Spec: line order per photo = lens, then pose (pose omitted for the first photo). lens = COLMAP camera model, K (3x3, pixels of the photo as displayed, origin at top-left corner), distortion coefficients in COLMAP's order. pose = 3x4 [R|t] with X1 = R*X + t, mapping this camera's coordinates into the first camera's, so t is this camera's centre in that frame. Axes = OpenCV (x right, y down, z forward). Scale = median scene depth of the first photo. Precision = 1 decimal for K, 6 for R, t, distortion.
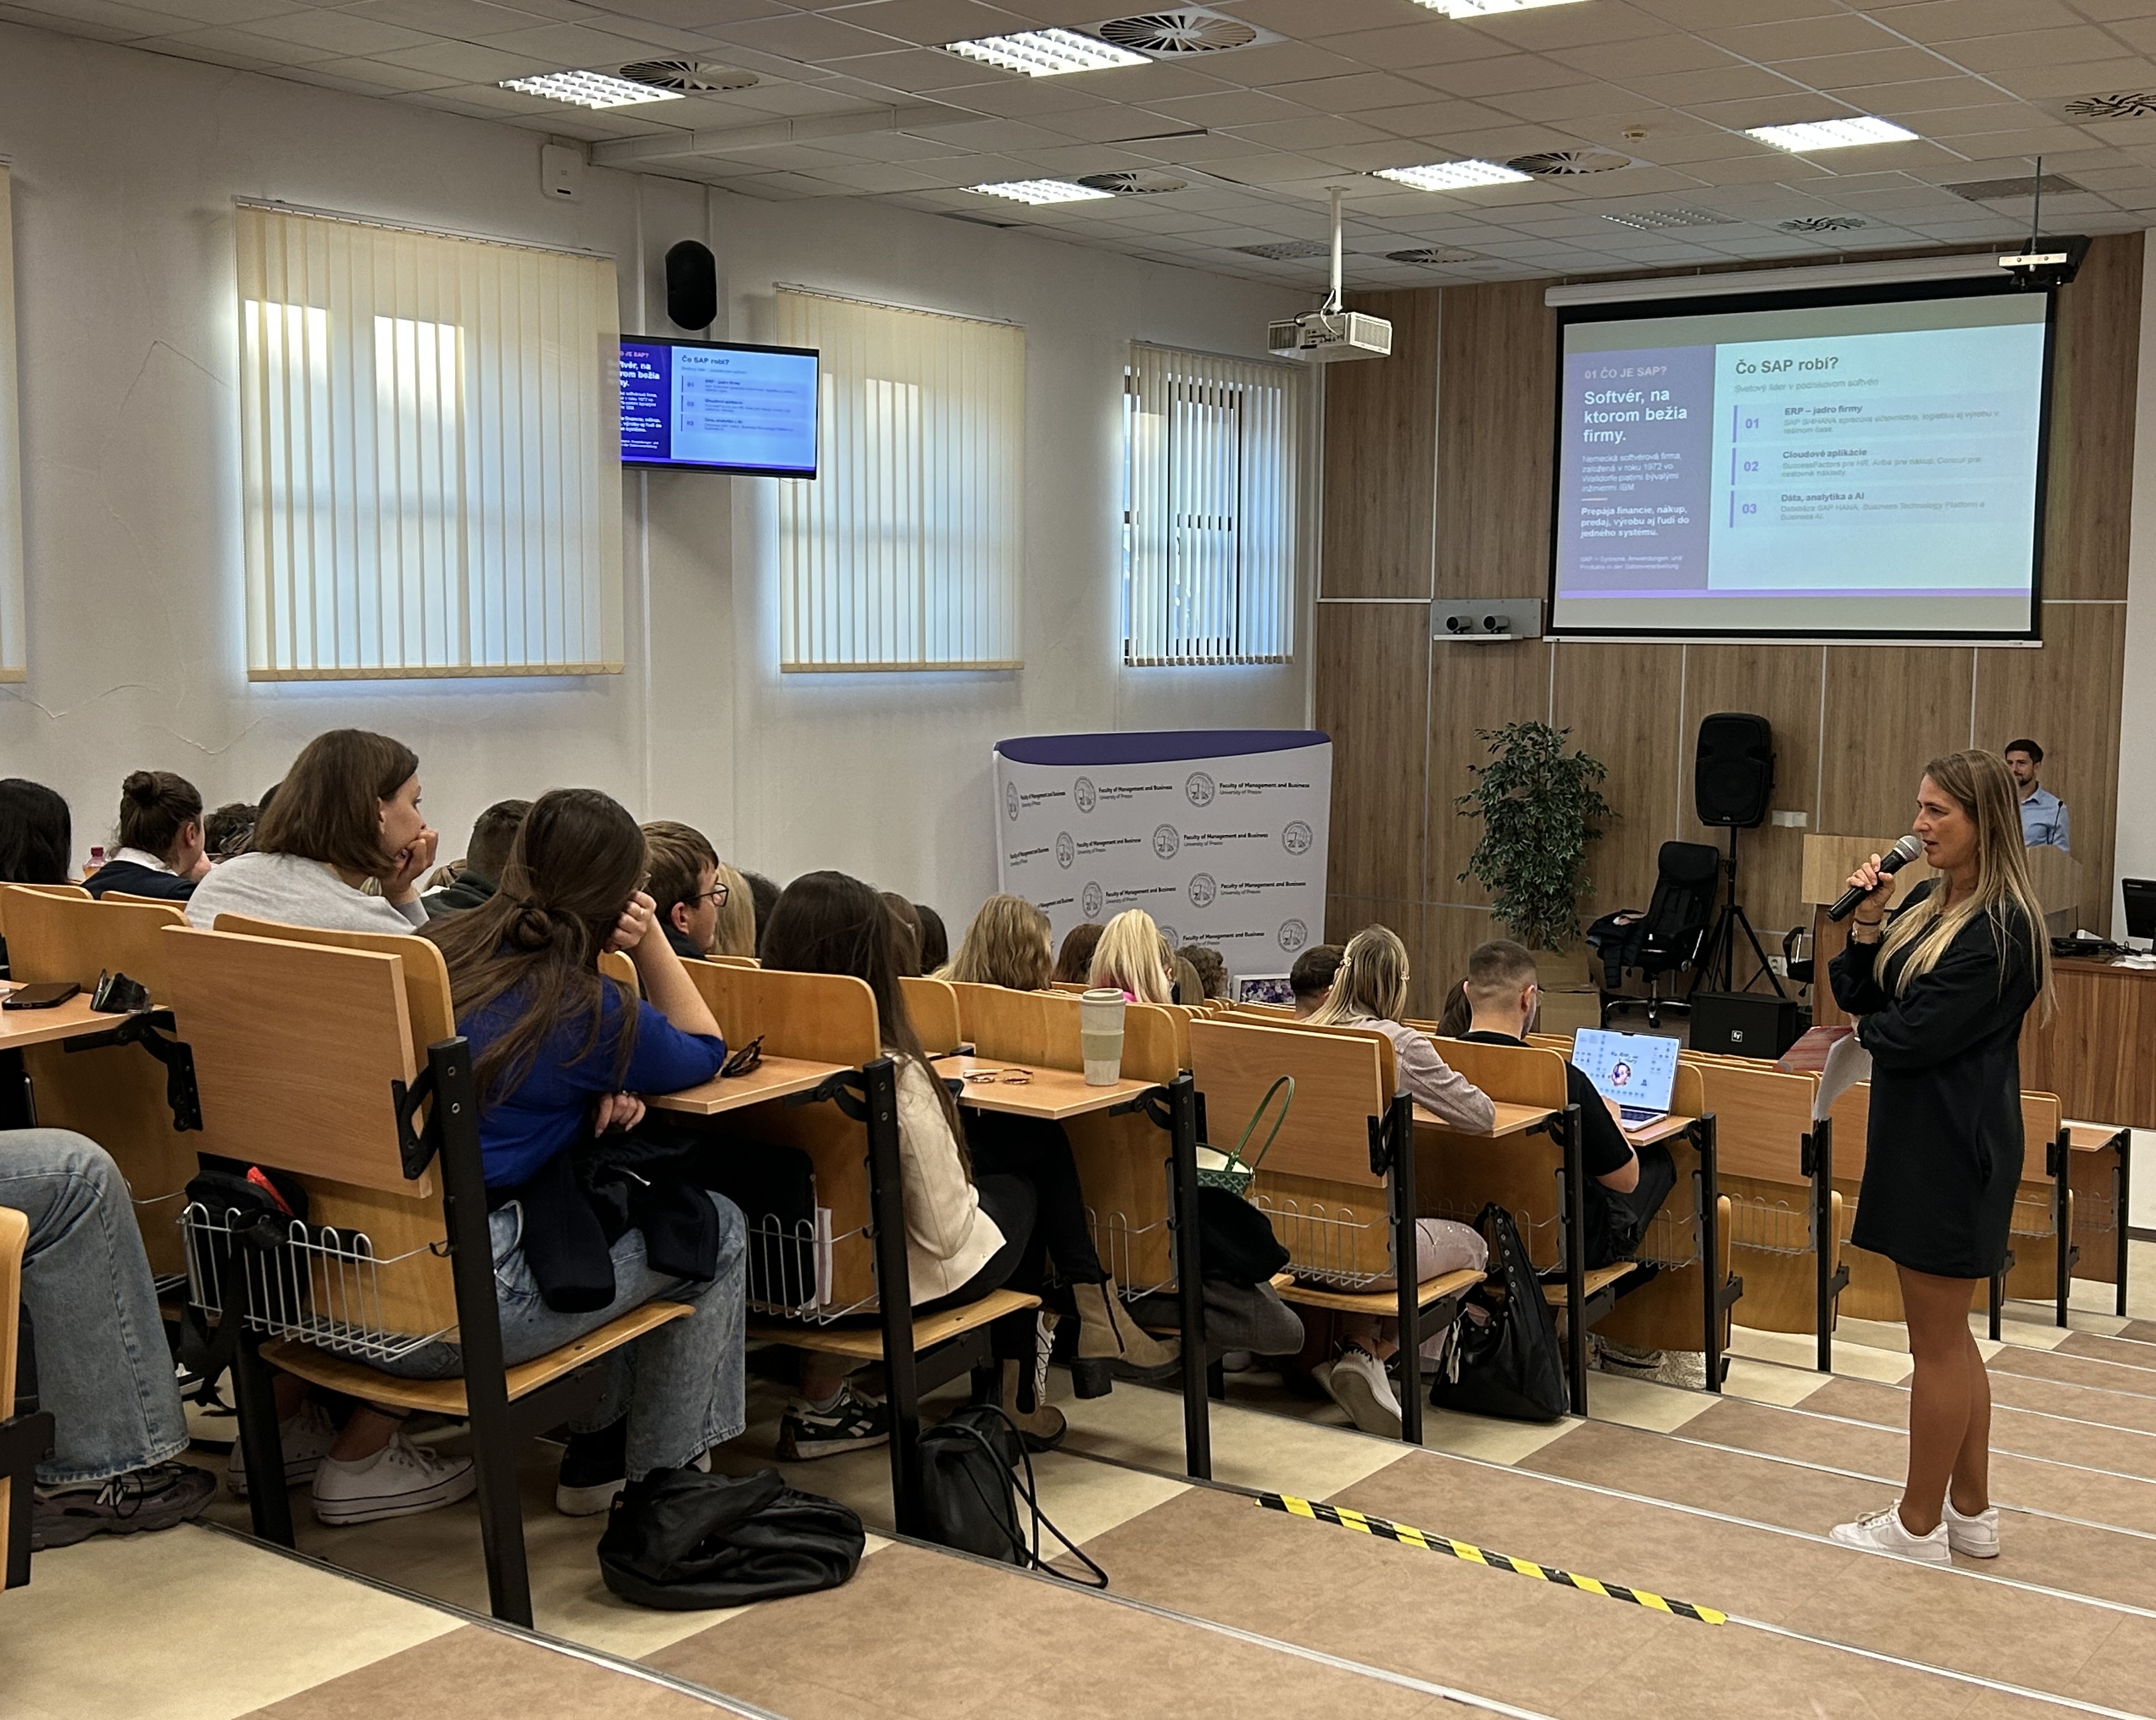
lens RADIAL K [[2530.1, 0, 1217.8], [0, 2530.1, 857.3], [0, 0, 1]] dist [0.105107, 0.000000]
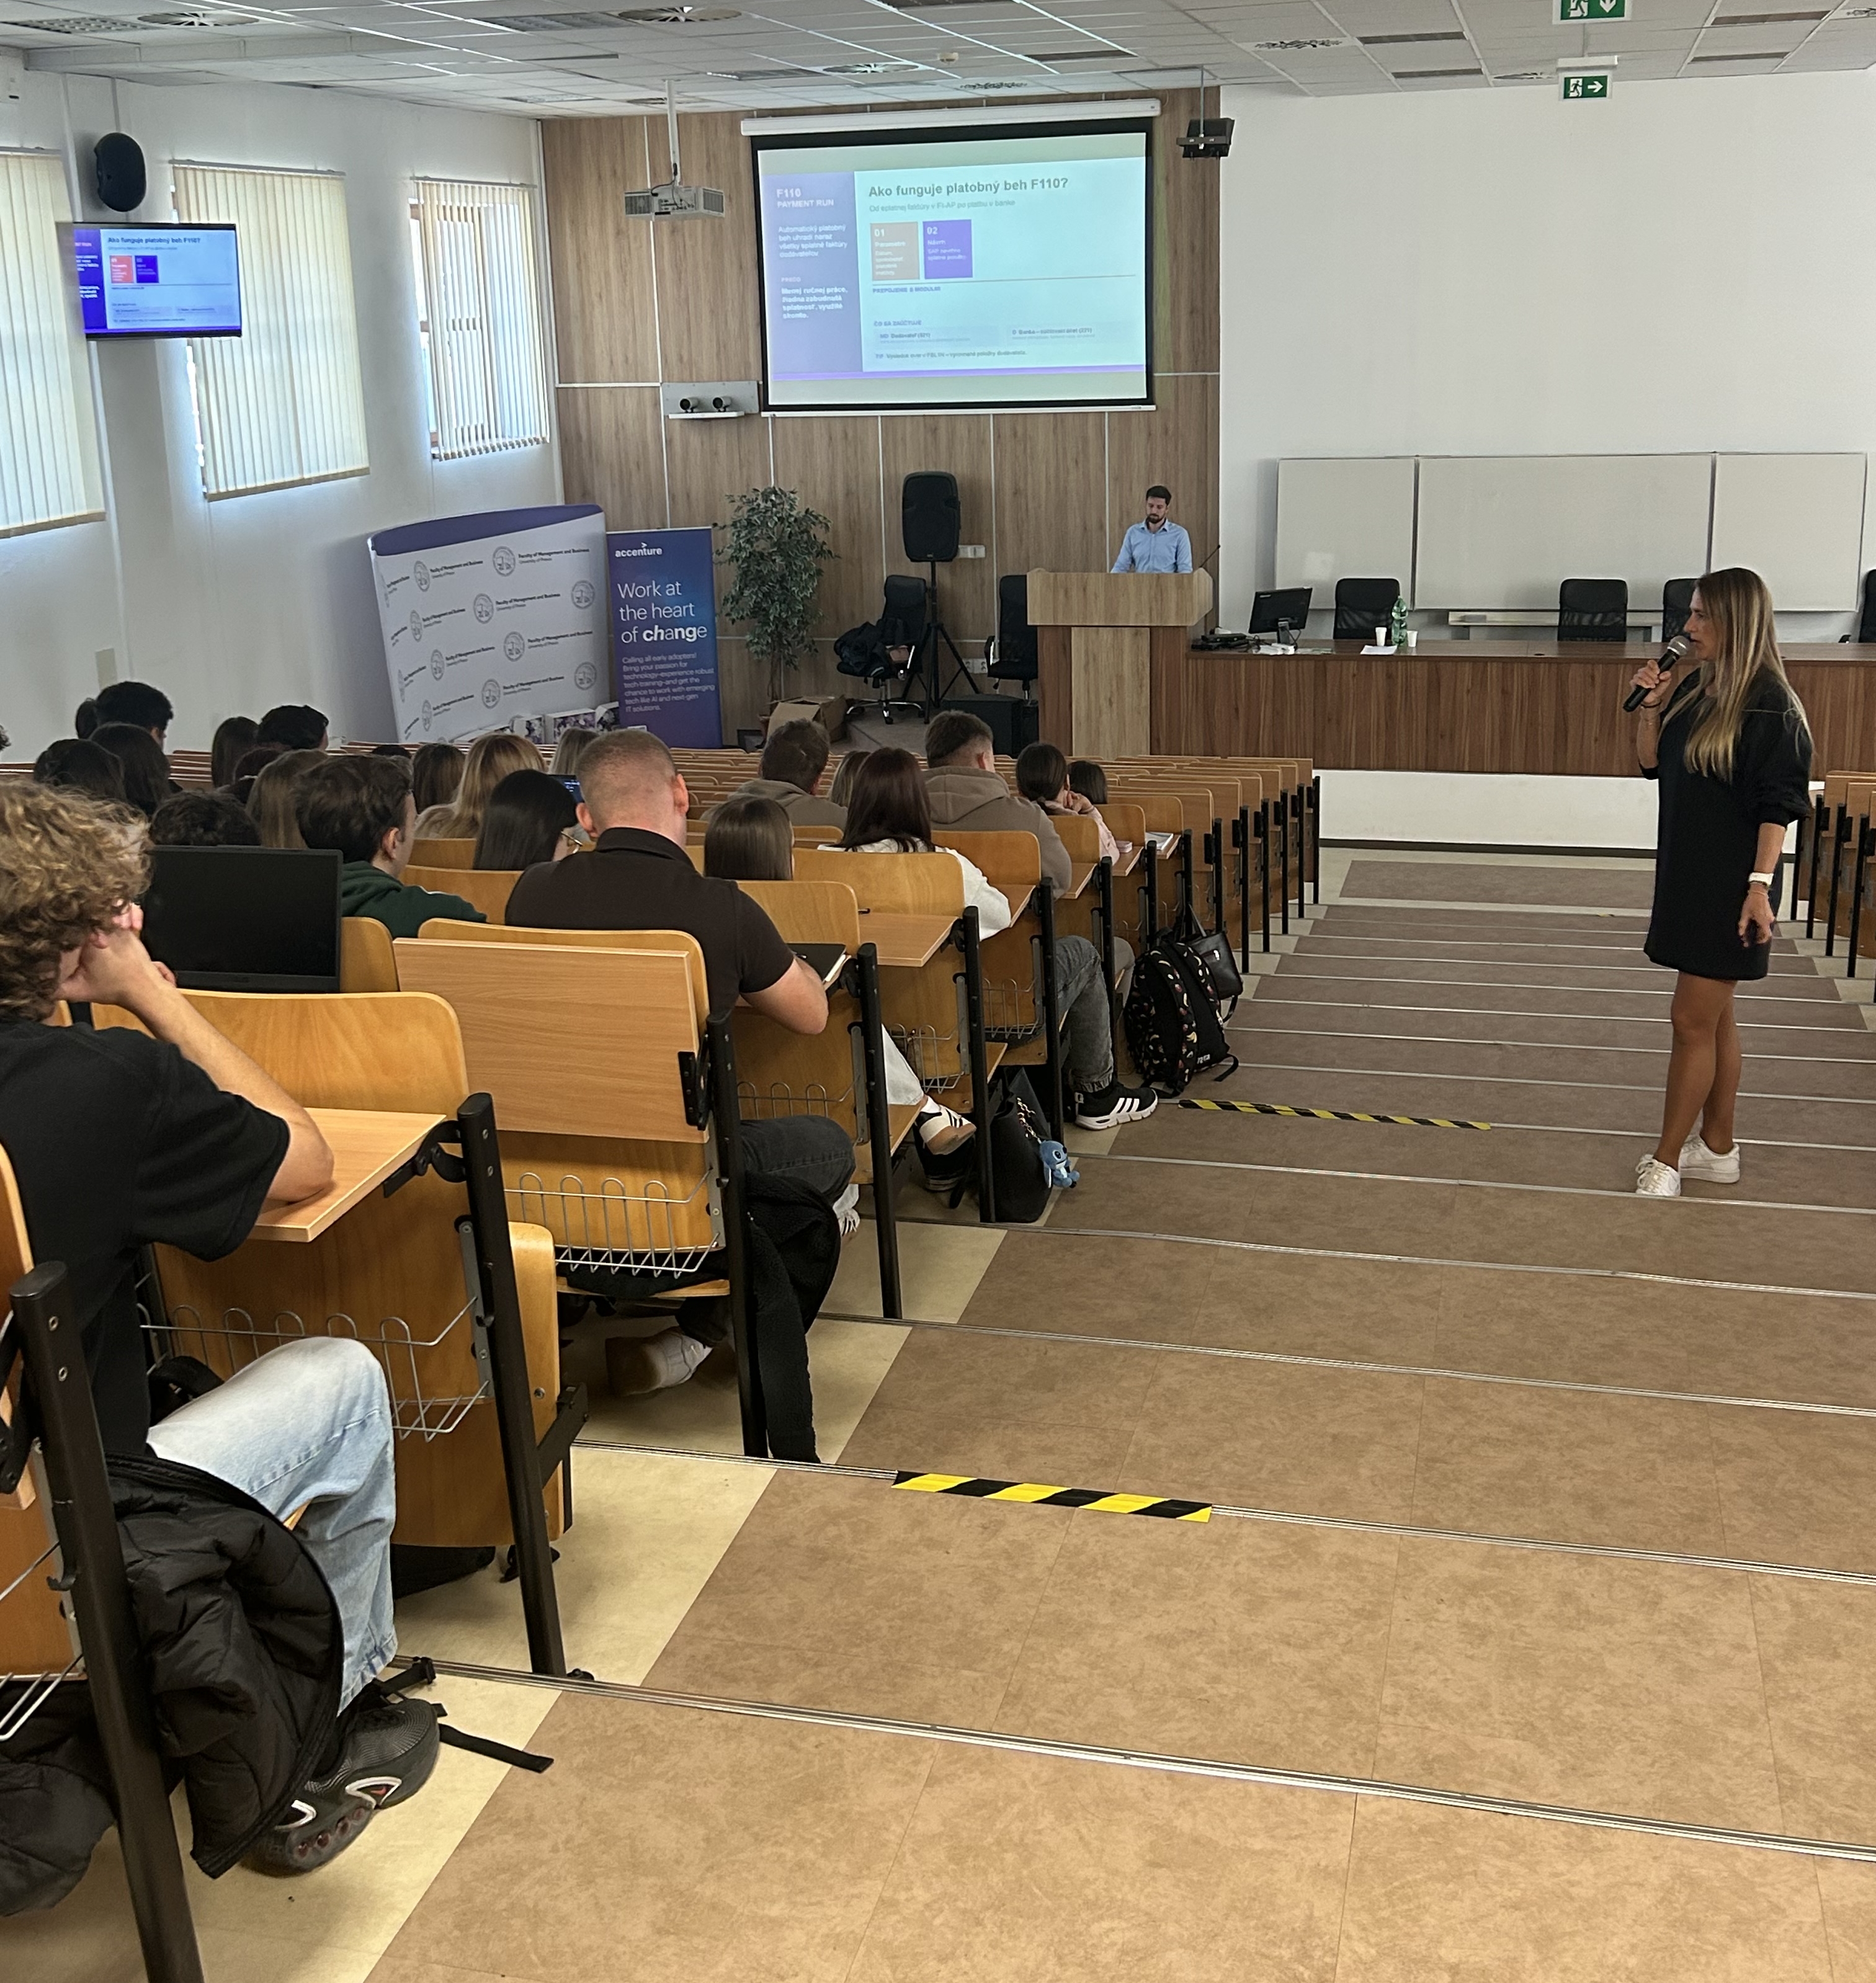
lens RADIAL K [[2279.4, 0, 944.4], [0, 2279.4, 860.0], [0, 0, 1]] dist [0.037657, 0.000000]
pose [[0.941156, -0.118892, 0.316369, -0.169489], [0.071502, 0.984938, 0.157433, -0.043333], [-0.330321, -0.125549, 0.935481, -0.090962]]
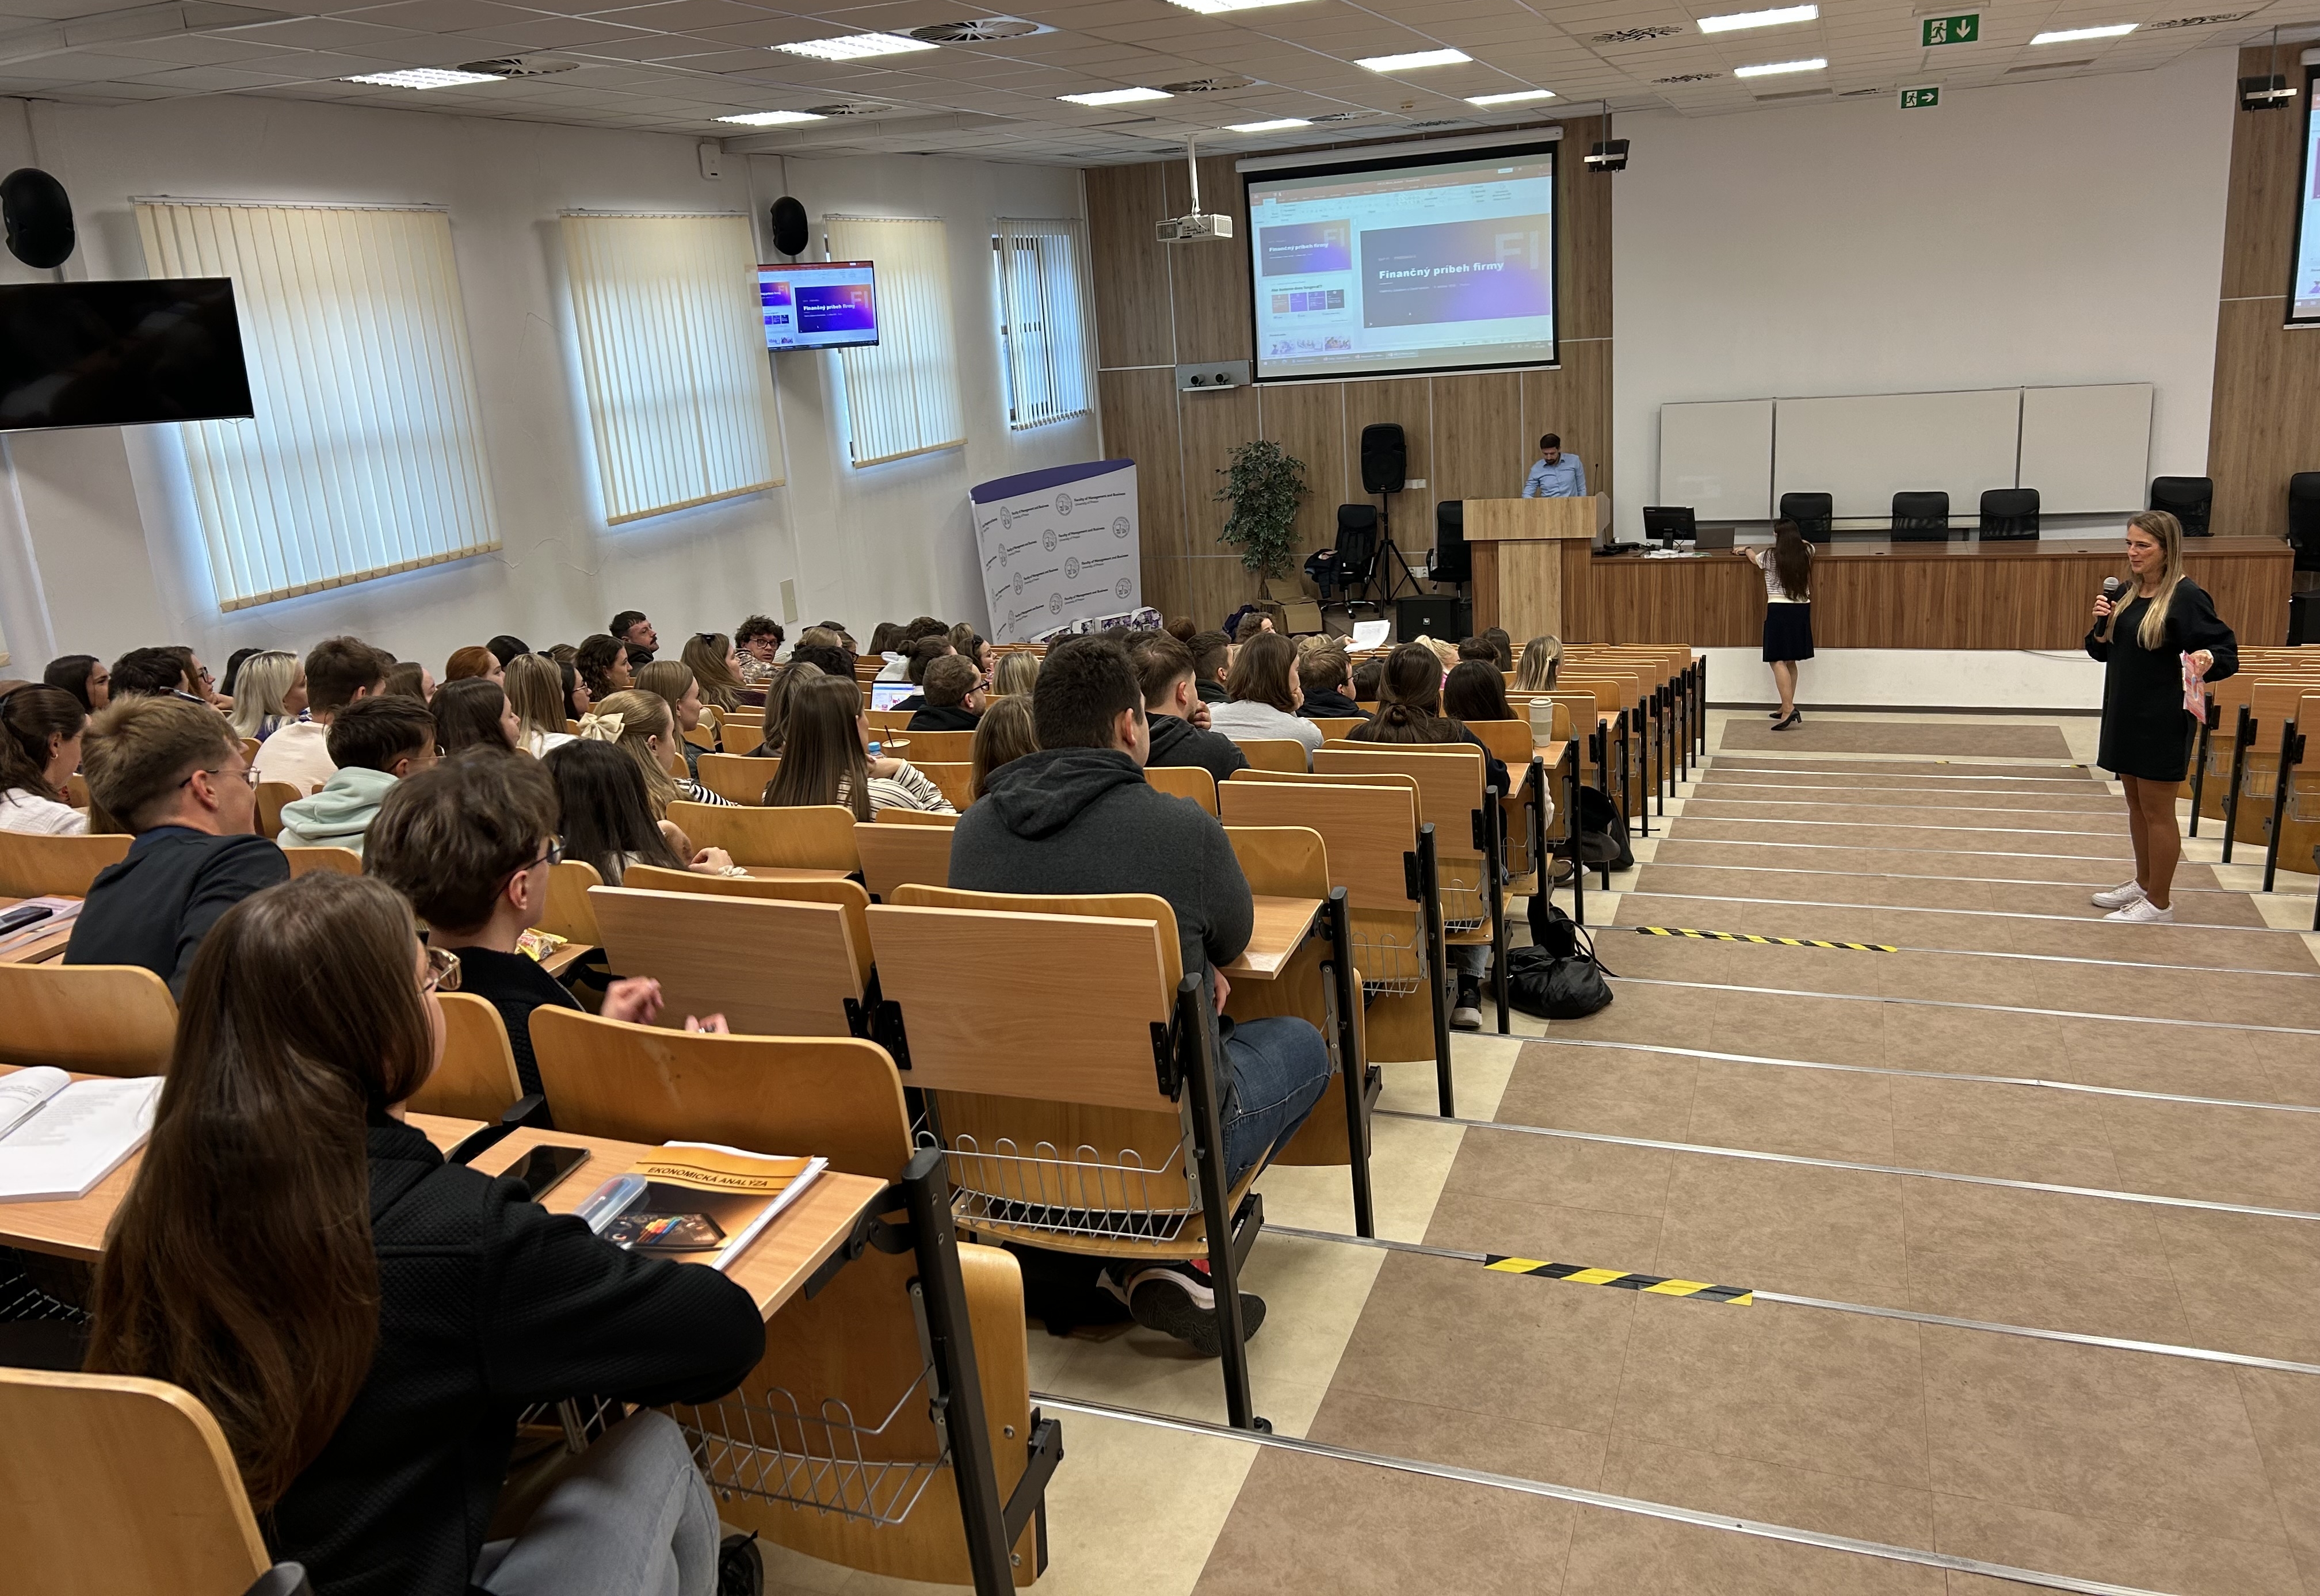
lens RADIAL K [[1706.2, 0, 1150.2], [0, 1706.2, 753.8], [0, 0, 1]] dist [0.025857, -0.029791]
pose [[0.971817, -0.137737, 0.191314, -0.182190], [0.105456, 0.979829, 0.169745, -0.049742], [-0.210835, -0.144786, 0.966740, -0.072473]]
